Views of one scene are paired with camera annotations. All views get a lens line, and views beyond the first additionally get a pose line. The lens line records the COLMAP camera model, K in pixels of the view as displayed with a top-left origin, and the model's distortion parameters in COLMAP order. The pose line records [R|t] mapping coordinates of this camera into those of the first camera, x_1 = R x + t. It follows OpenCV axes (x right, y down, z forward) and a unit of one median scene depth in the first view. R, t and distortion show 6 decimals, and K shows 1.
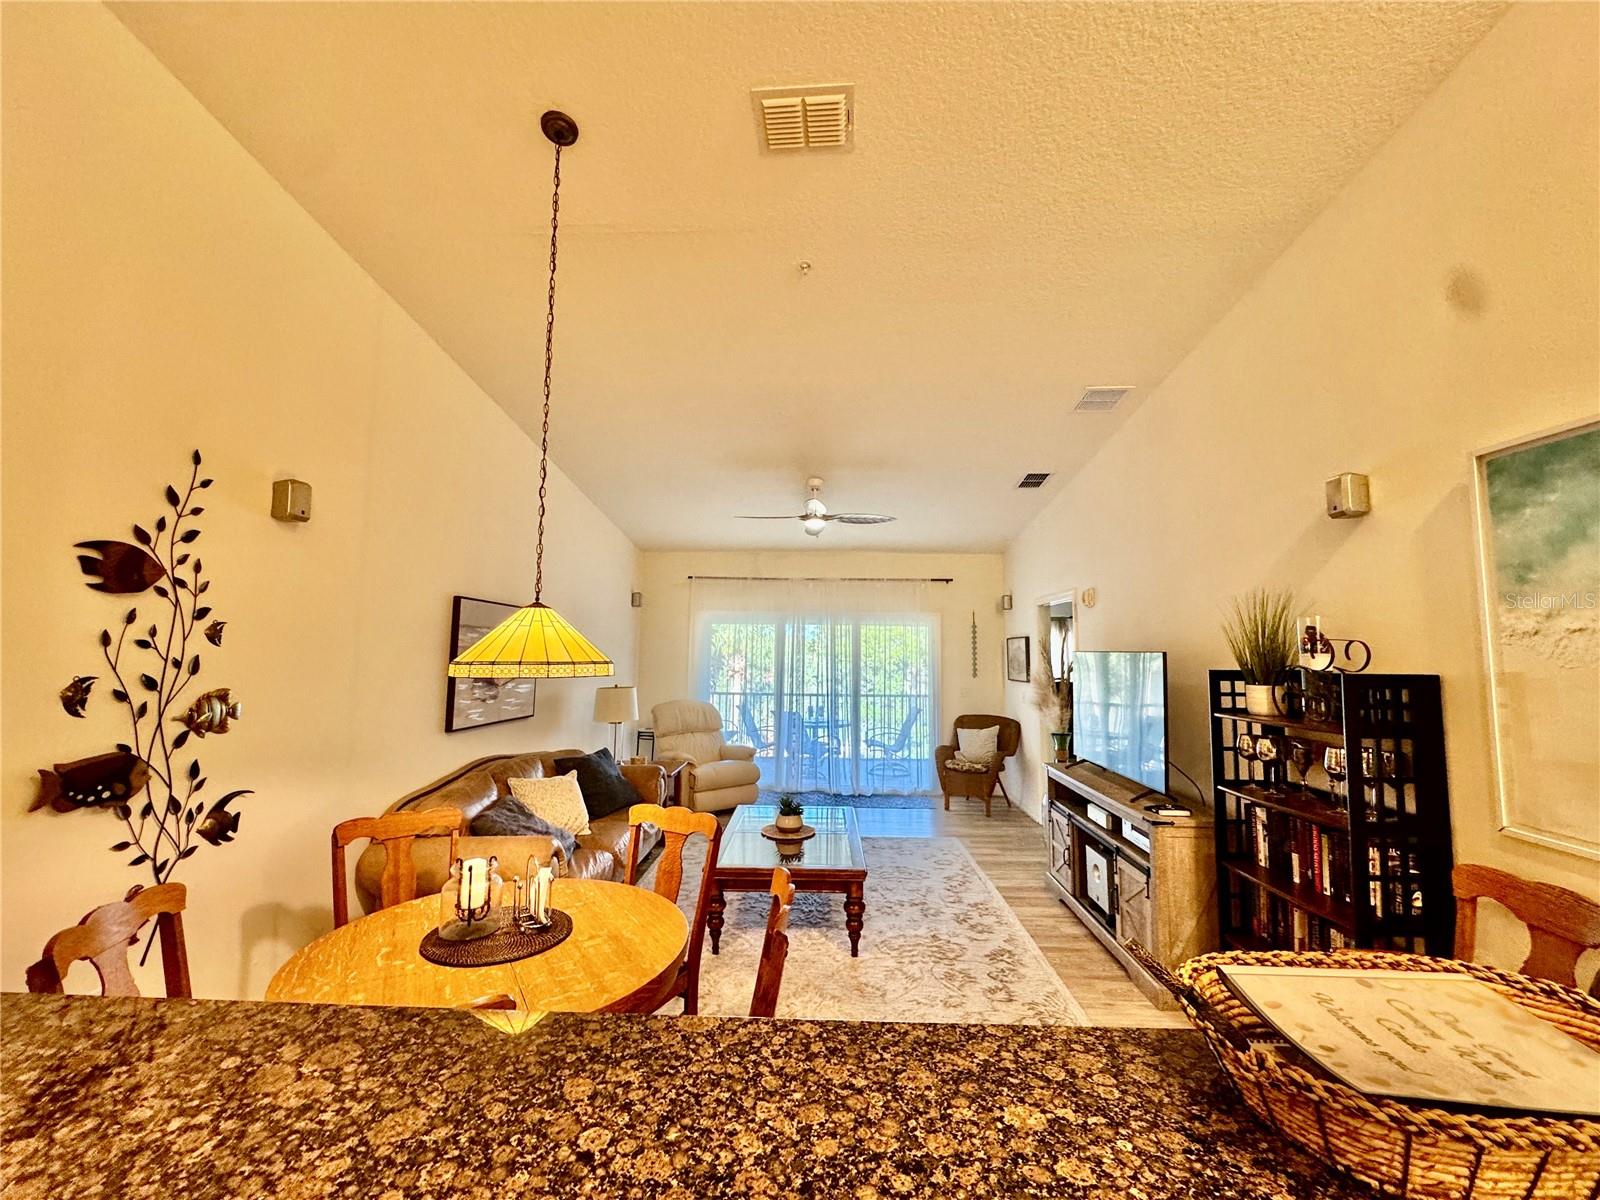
lens RADIAL K [[637.4, 0, 799.8], [0, 637.4, 602.8], [0, 0, 1]] dist [-0.004007, -0.000032]
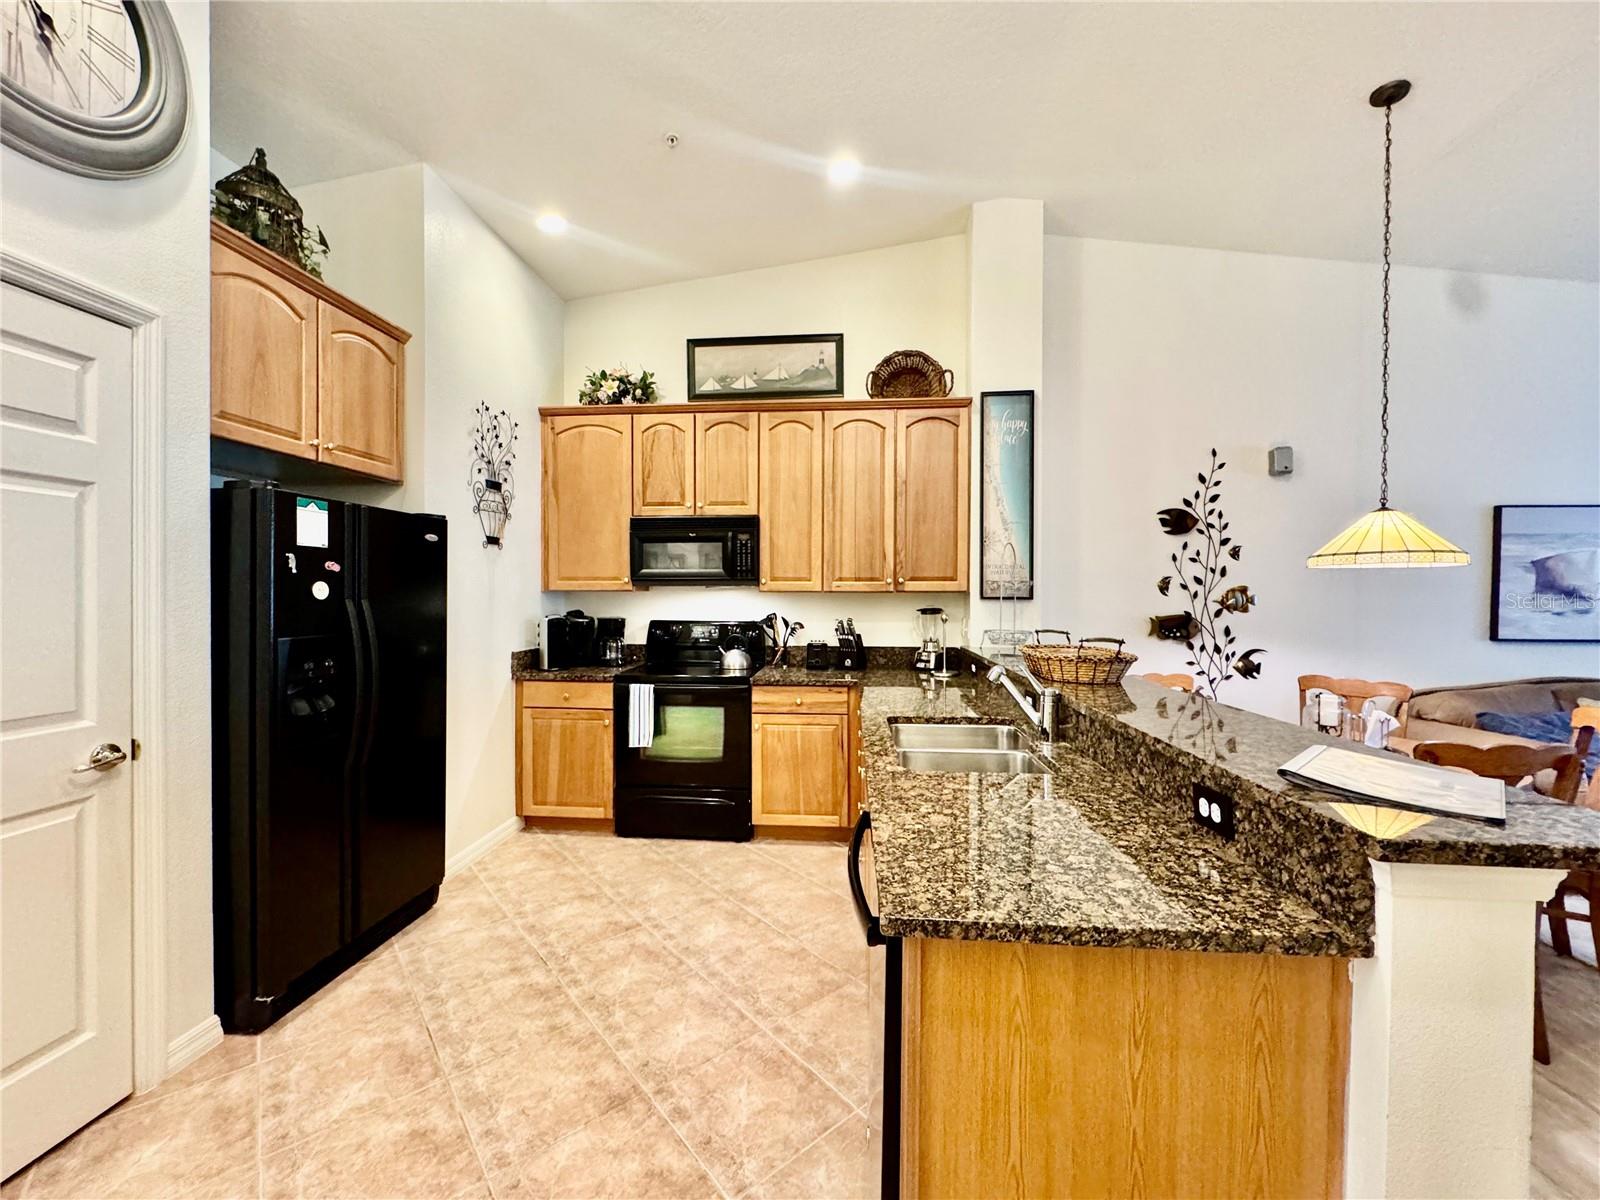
lens RADIAL K [[637.4, 0, 799.8], [0, 637.4, 602.8], [0, 0, 1]] dist [-0.004007, -0.000032]
pose [[-0.041495, 0.002478, -0.999136, 0.848905], [0.080785, 0.996731, -0.000883, 0.092241], [0.995867, -0.080752, -0.041560, -0.094009]]
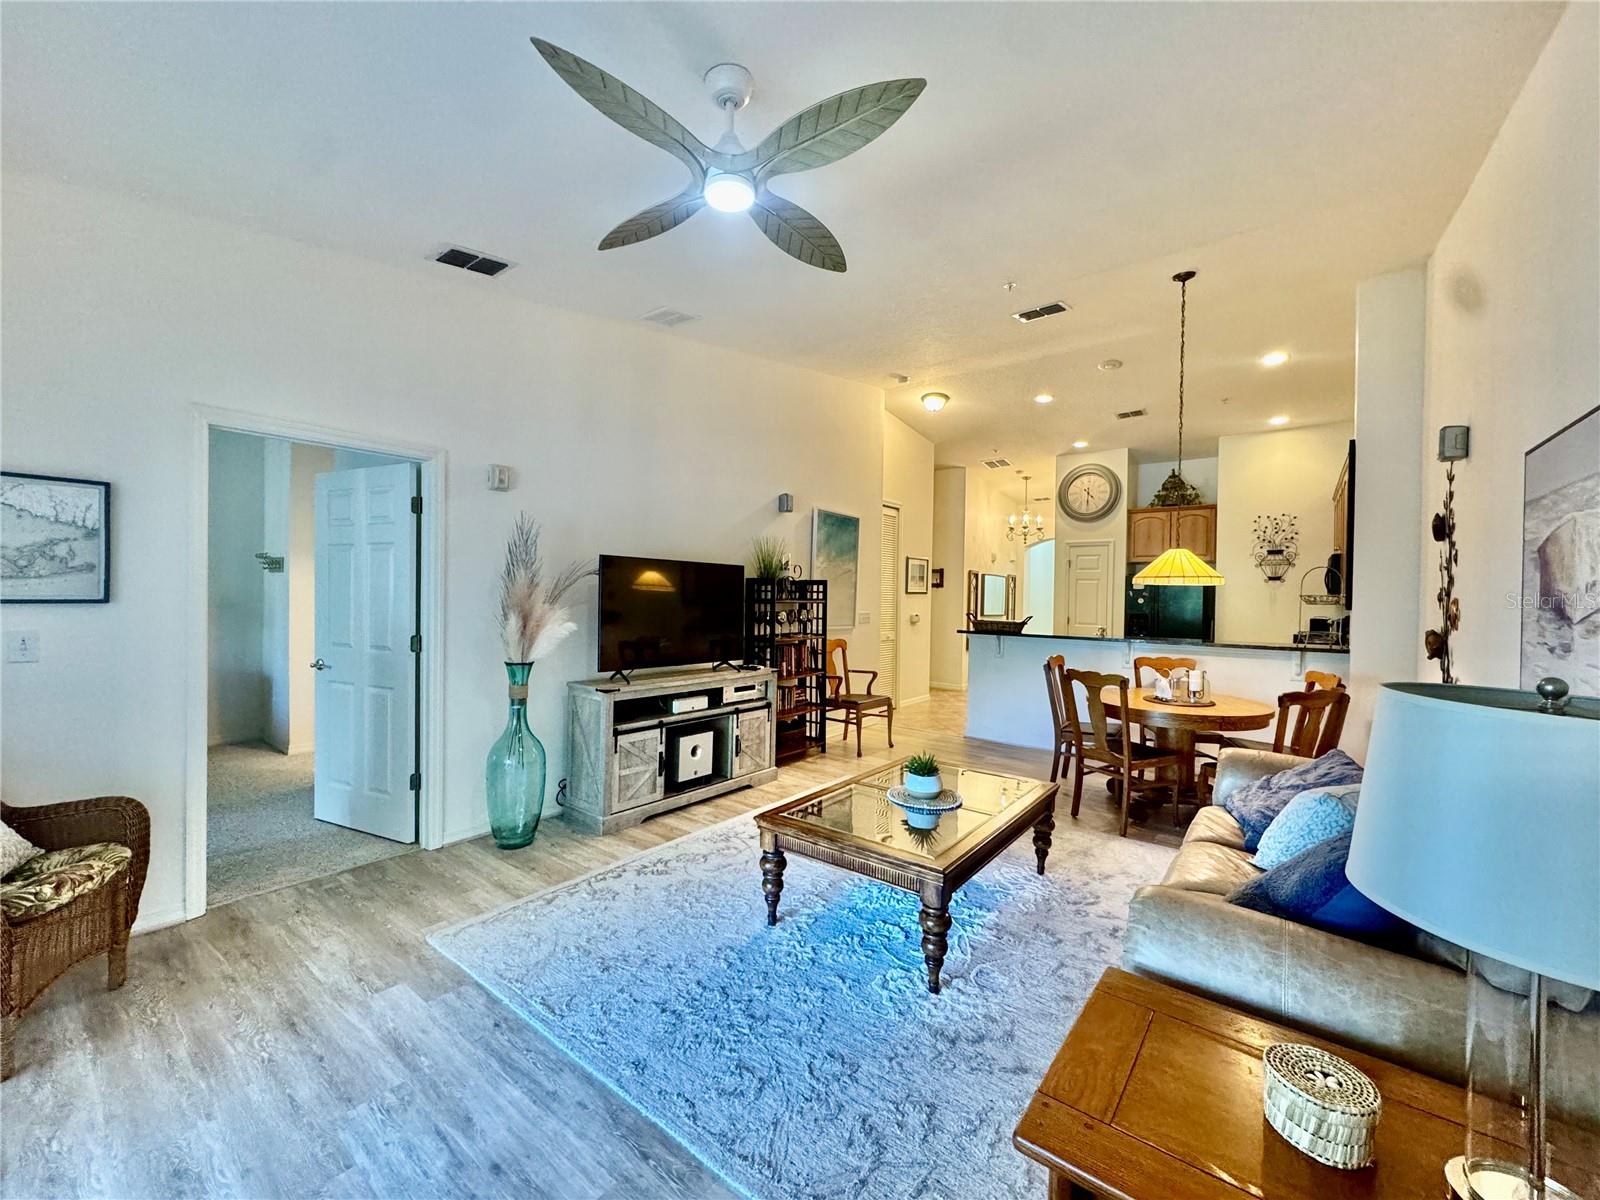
lens RADIAL K [[637.4, 0, 799.8], [0, 637.4, 602.8], [0, 0, 1]] dist [-0.004007, -0.000032]
pose [[-0.812343, -0.030195, 0.582398, -0.587551], [-0.071800, 0.996239, -0.048498, 0.331913], [-0.578744, -0.081213, -0.811456, 3.092717]]
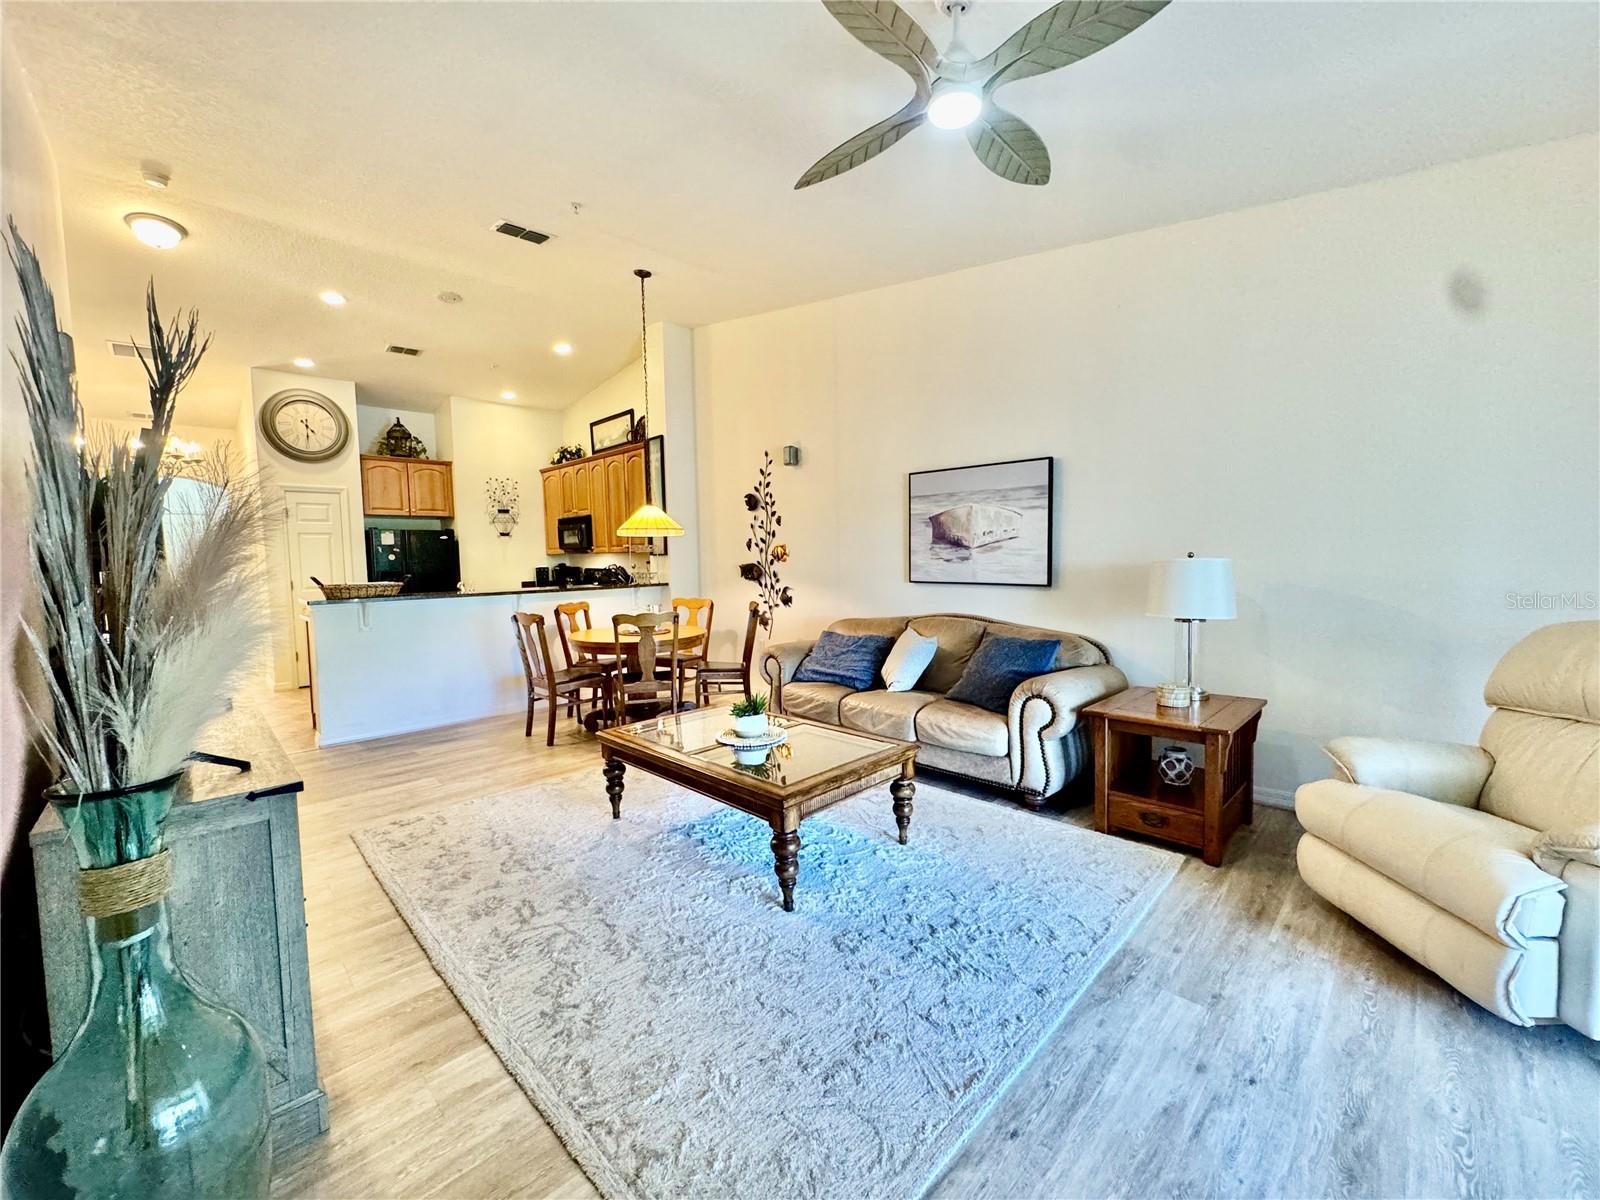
lens RADIAL K [[637.4, 0, 799.8], [0, 637.4, 602.8], [0, 0, 1]] dist [-0.004007, -0.000032]
pose [[-0.680509, 0.058032, -0.730438, 0.892498], [0.072474, 0.997301, 0.011713, 0.357770], [0.729147, -0.044967, -0.682879, 2.859415]]
